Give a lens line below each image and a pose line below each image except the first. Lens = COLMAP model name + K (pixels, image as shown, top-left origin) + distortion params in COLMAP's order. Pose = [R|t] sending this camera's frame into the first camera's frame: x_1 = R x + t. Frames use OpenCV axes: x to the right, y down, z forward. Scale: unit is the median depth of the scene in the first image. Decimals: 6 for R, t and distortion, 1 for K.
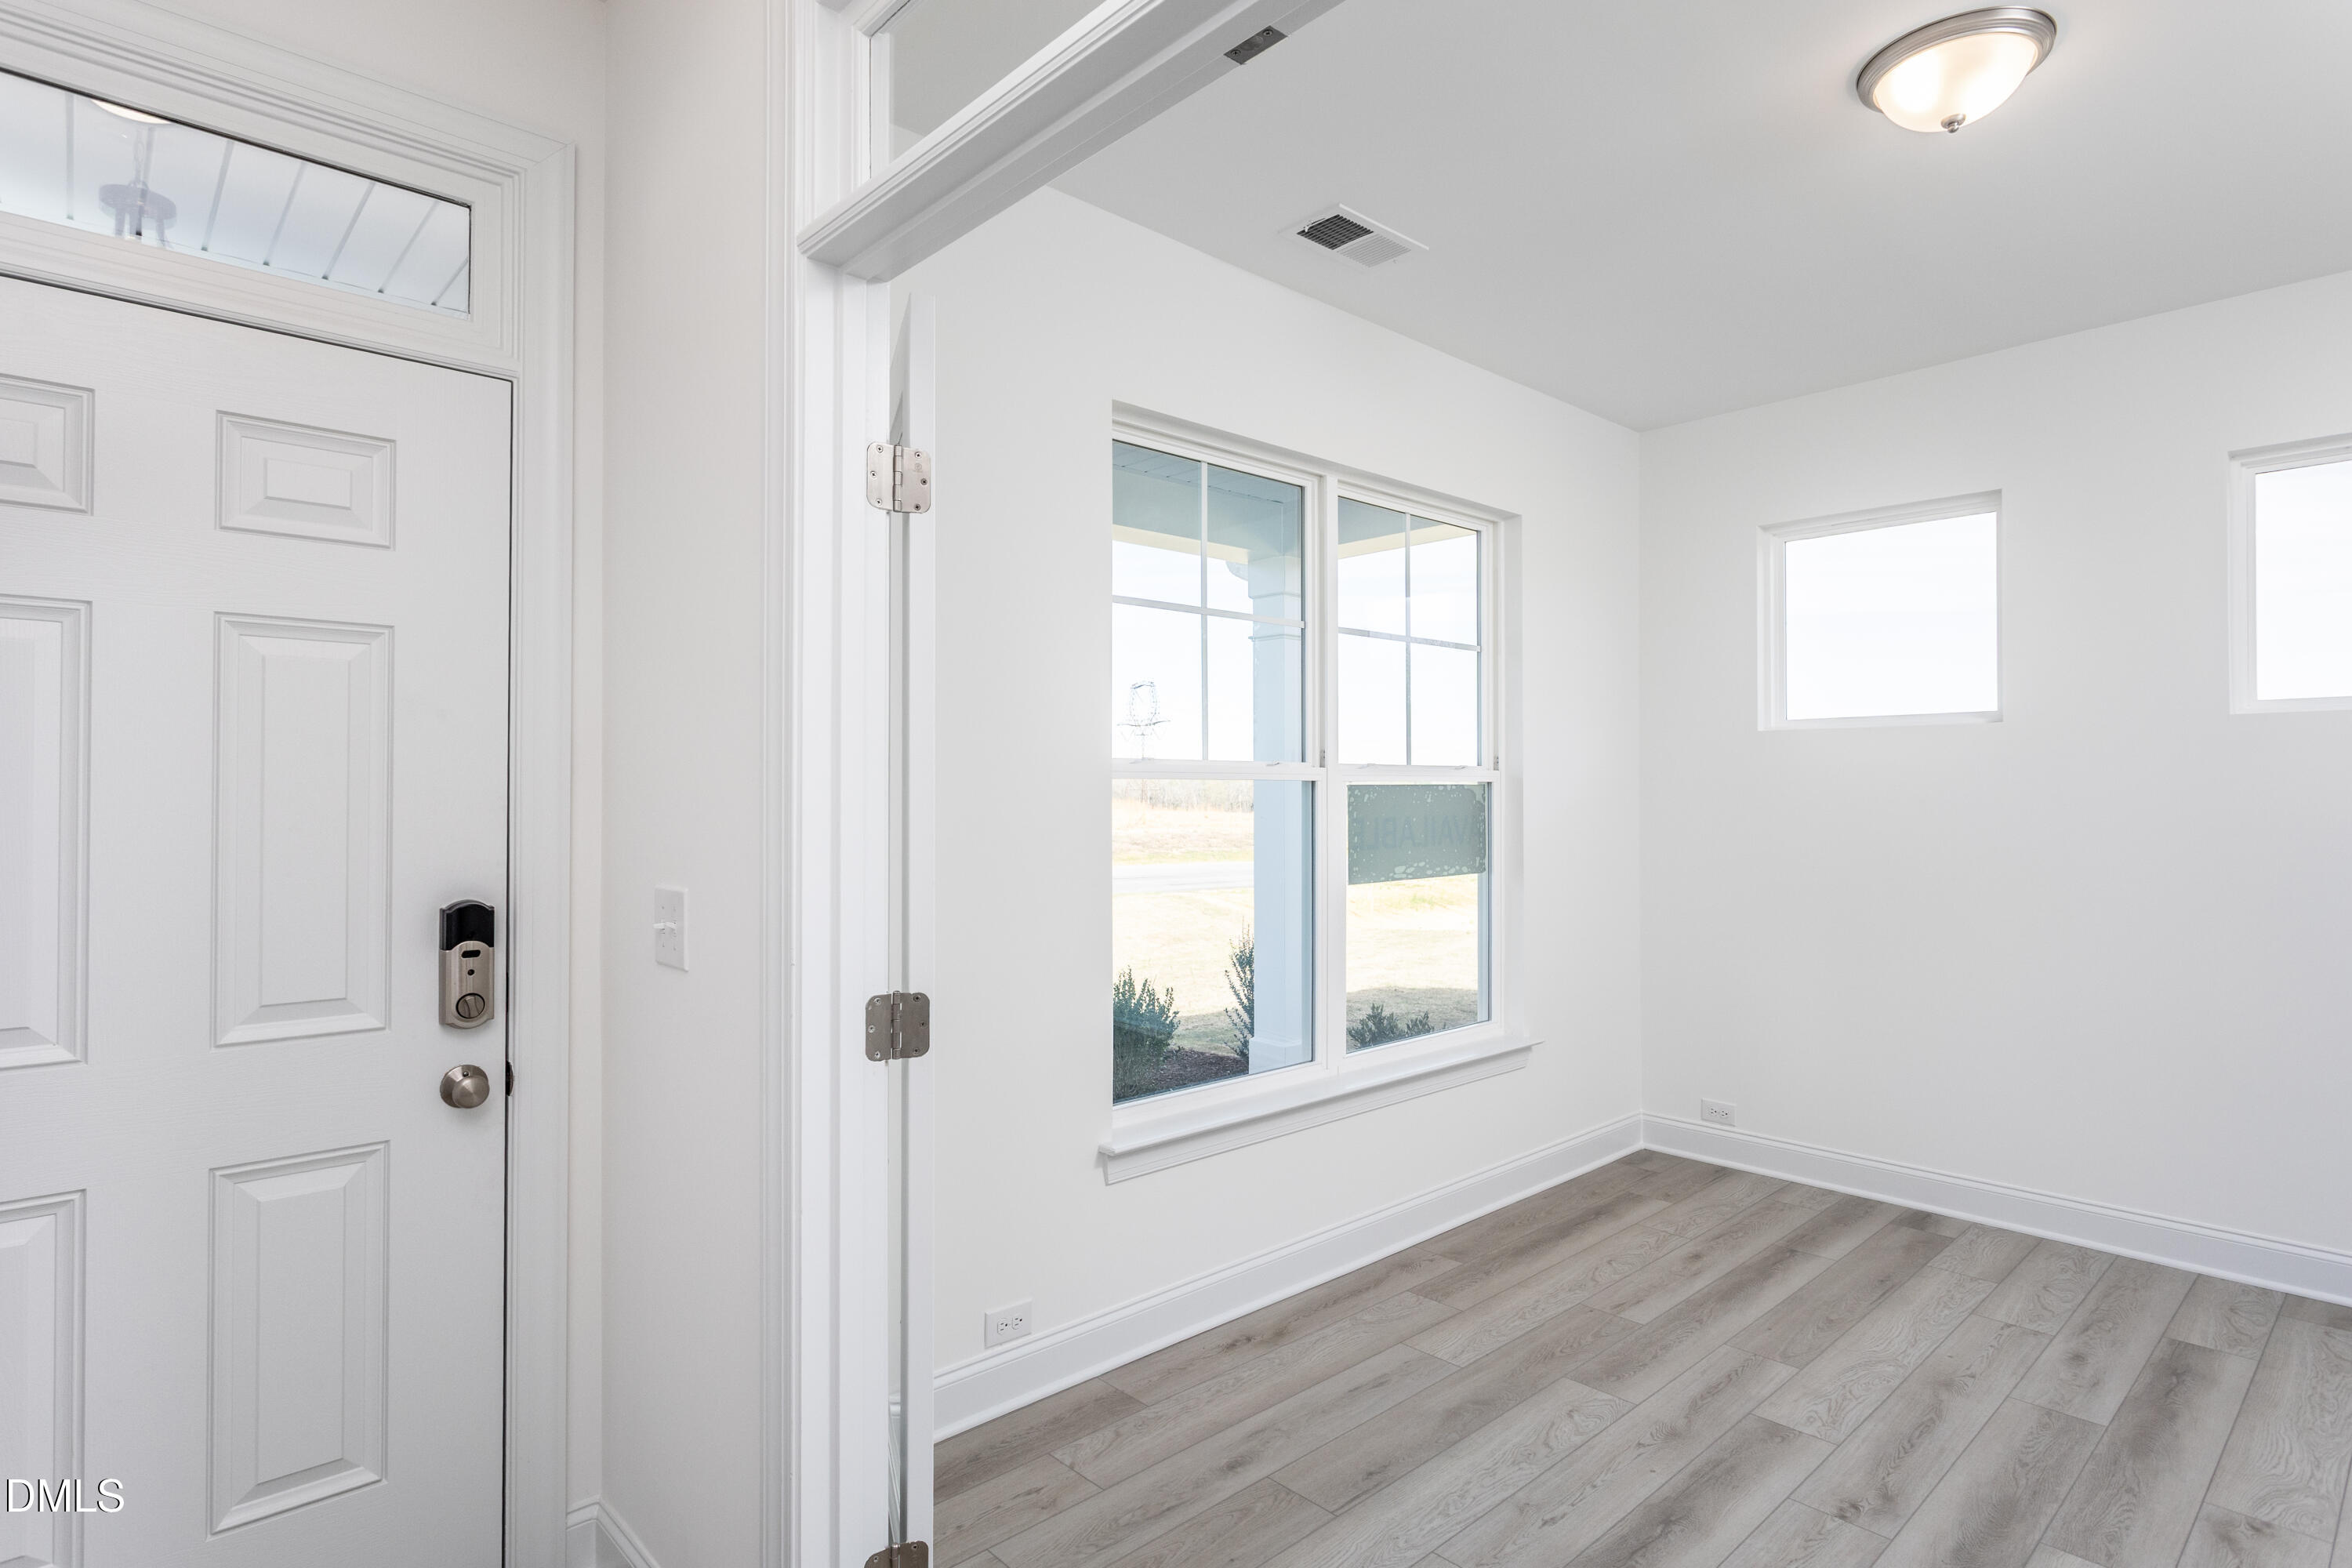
lens RADIAL K [[1222.3, 0, 1160.6], [0, 1222.3, 772.5], [0, 0, 1]] dist [-0.006138, -0.000548]
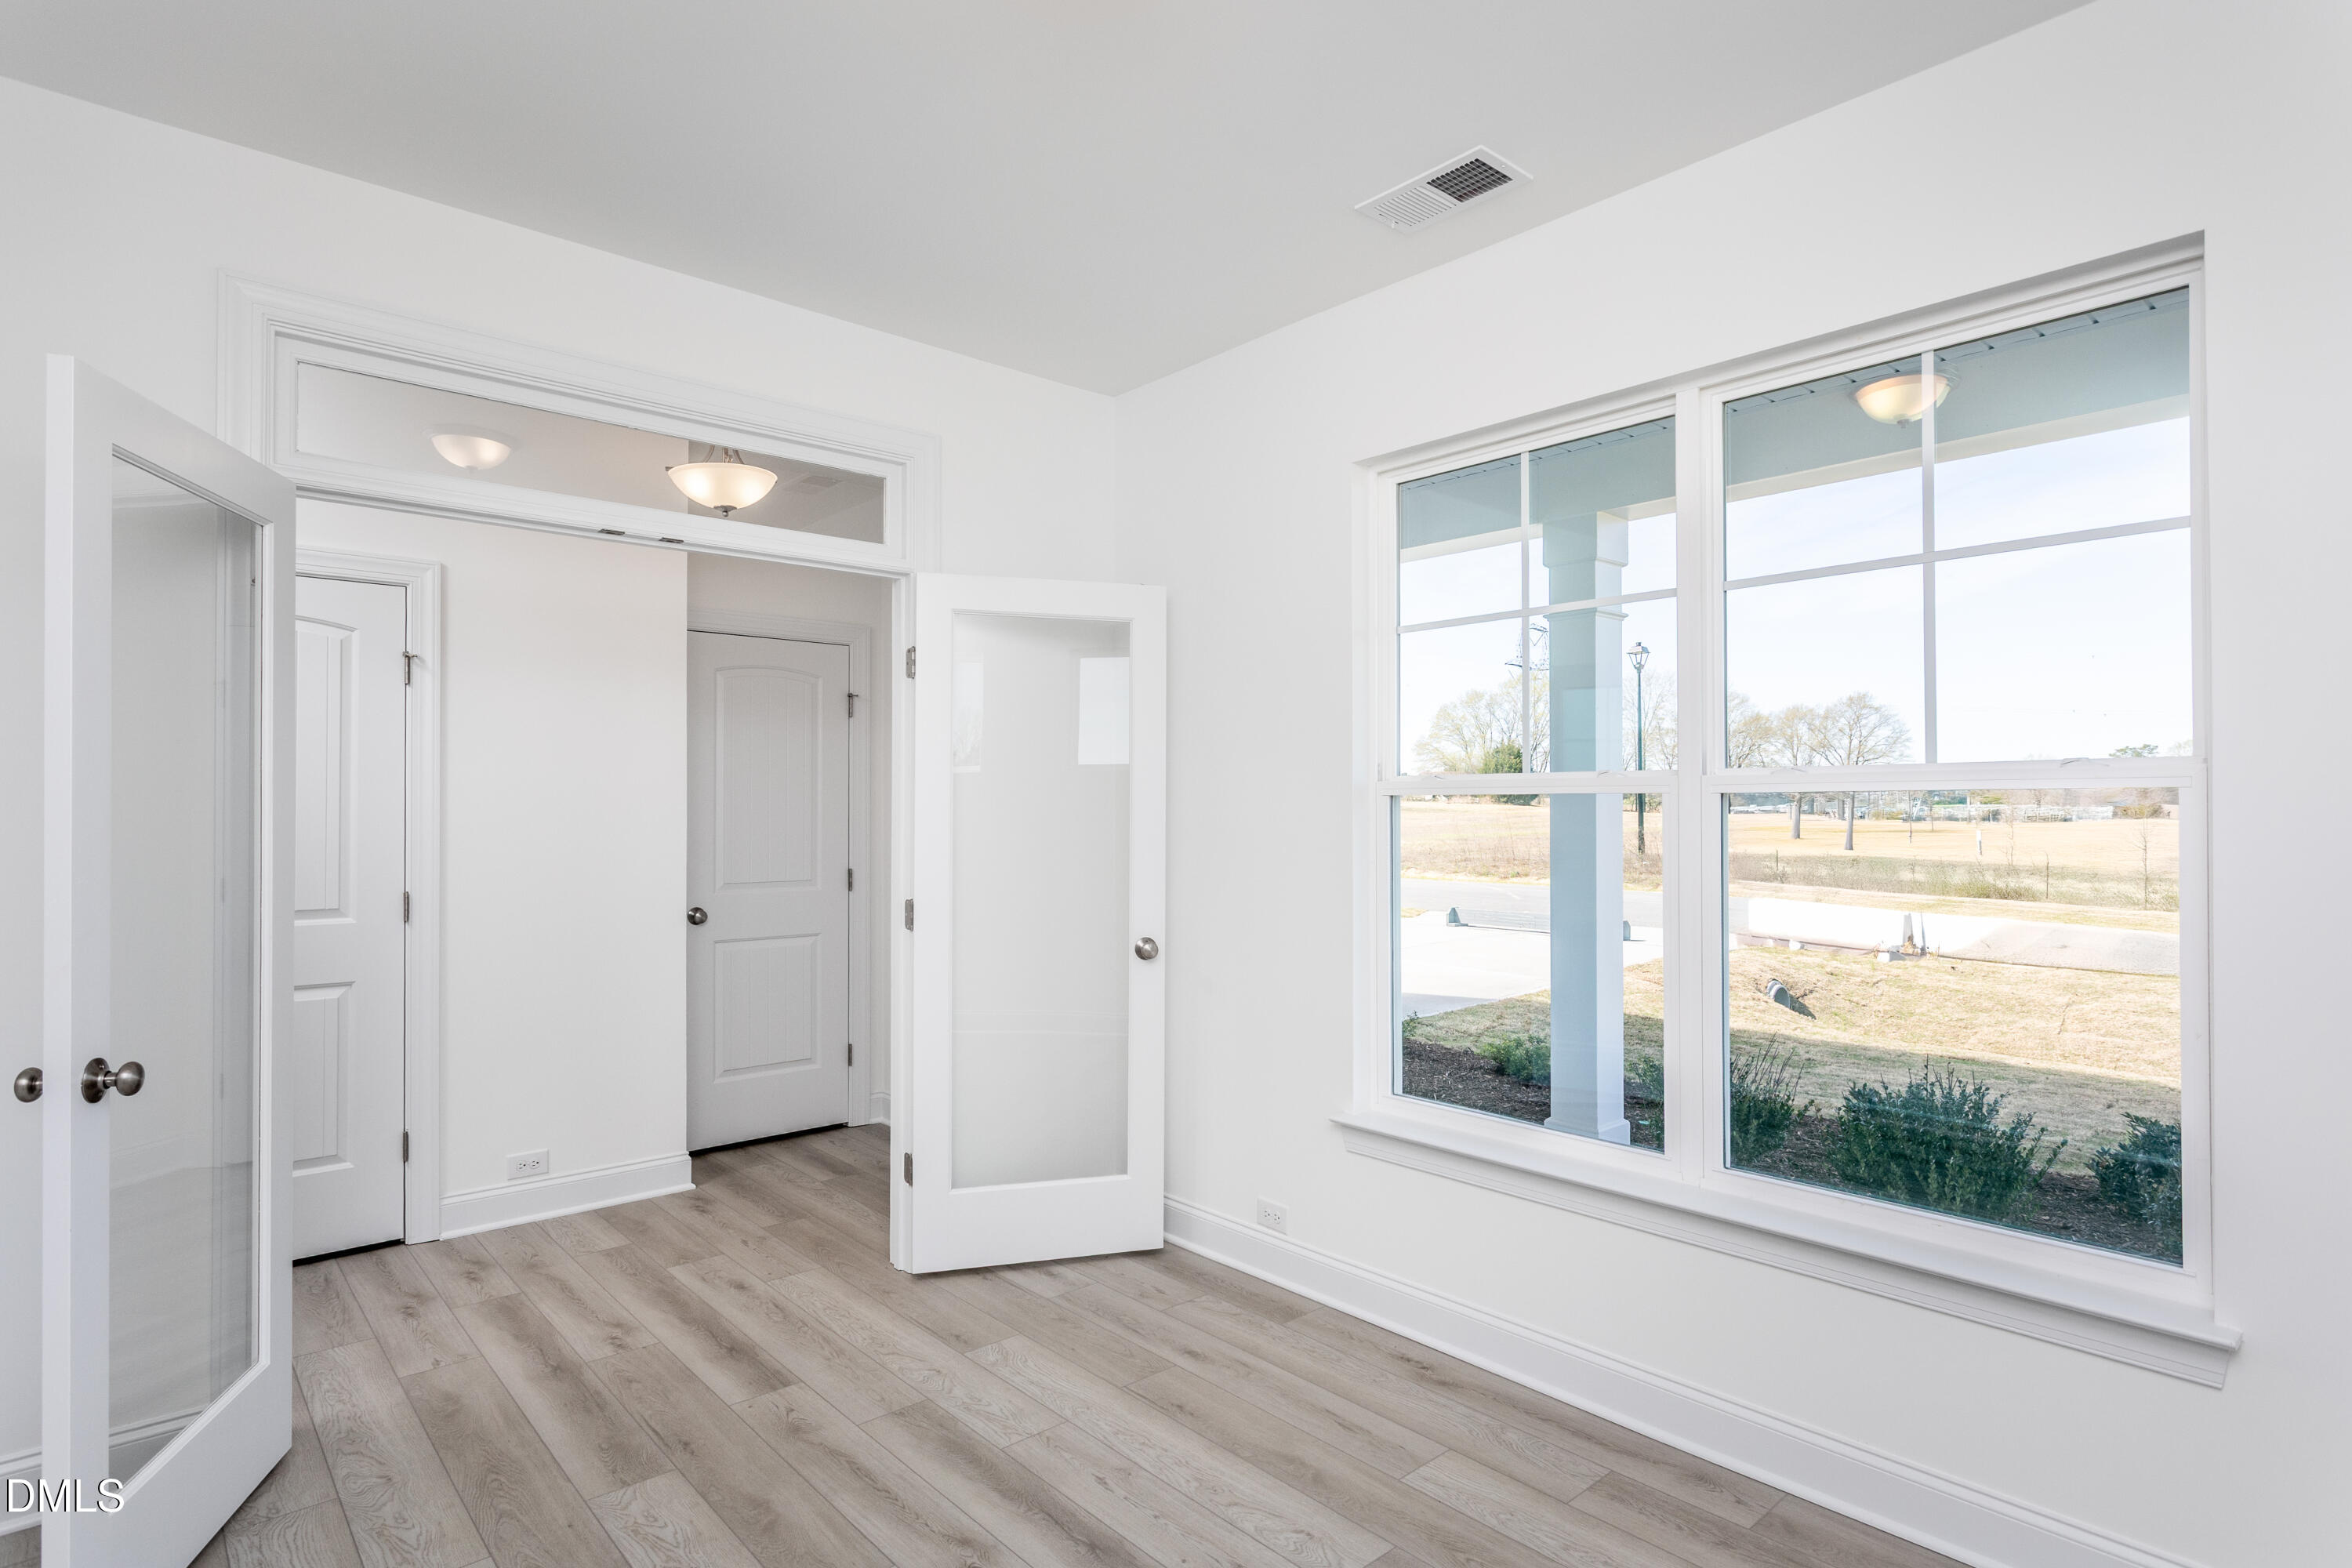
lens RADIAL K [[1222.3, 0, 1163.0], [0, 1222.3, 798.4], [0, 0, 1]] dist [-0.006138, -0.000548]
pose [[-0.025199, -0.012419, -0.999605, 1.095960], [0.012377, 0.999842, -0.012734, 0.018517], [0.999606, -0.012693, -0.025041, 0.848522]]
